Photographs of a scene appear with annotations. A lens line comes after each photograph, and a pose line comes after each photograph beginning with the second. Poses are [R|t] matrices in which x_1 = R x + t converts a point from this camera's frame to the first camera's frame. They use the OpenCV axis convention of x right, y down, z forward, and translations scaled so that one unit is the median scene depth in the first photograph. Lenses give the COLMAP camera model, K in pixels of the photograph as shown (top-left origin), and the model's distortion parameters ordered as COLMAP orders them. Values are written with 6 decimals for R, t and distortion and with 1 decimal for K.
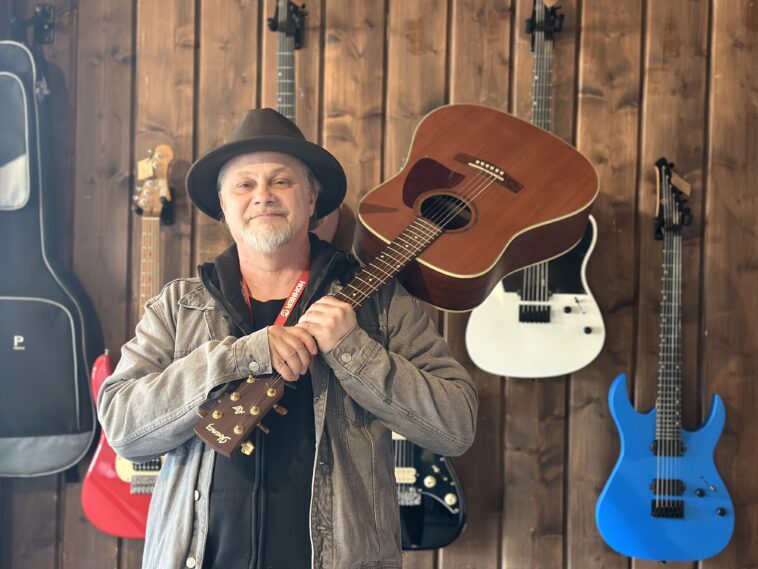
lens RADIAL K [[1058.1, 0, 379.0], [0, 1058.1, 284.5], [0, 0, 1]] dist [0.147824, -0.006888]
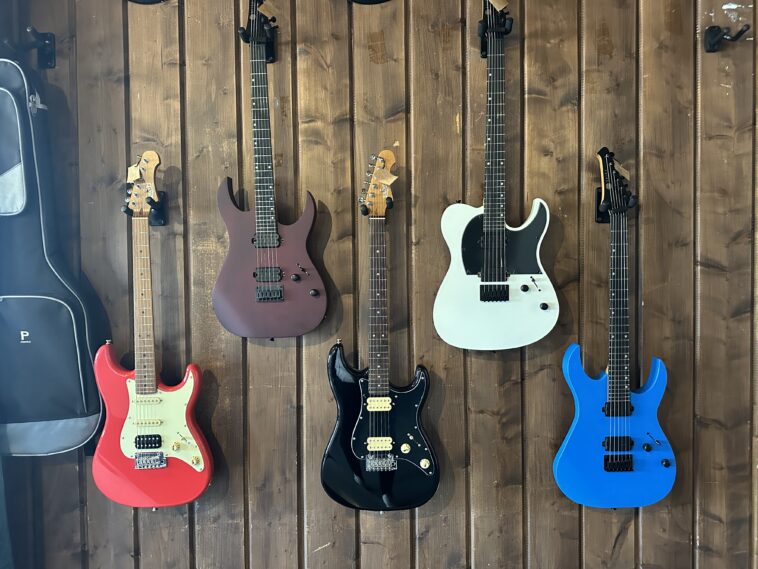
lens RADIAL K [[530.0, 0, 379.0], [0, 530.0, 284.5], [0, 0, 1]] dist [0.004427, 0.001004]
pose [[0.999011, -0.037905, 0.023252, 0.013664], [0.037195, 0.998849, 0.030275, -0.002253], [-0.024373, -0.029380, 0.999271, 0.444092]]
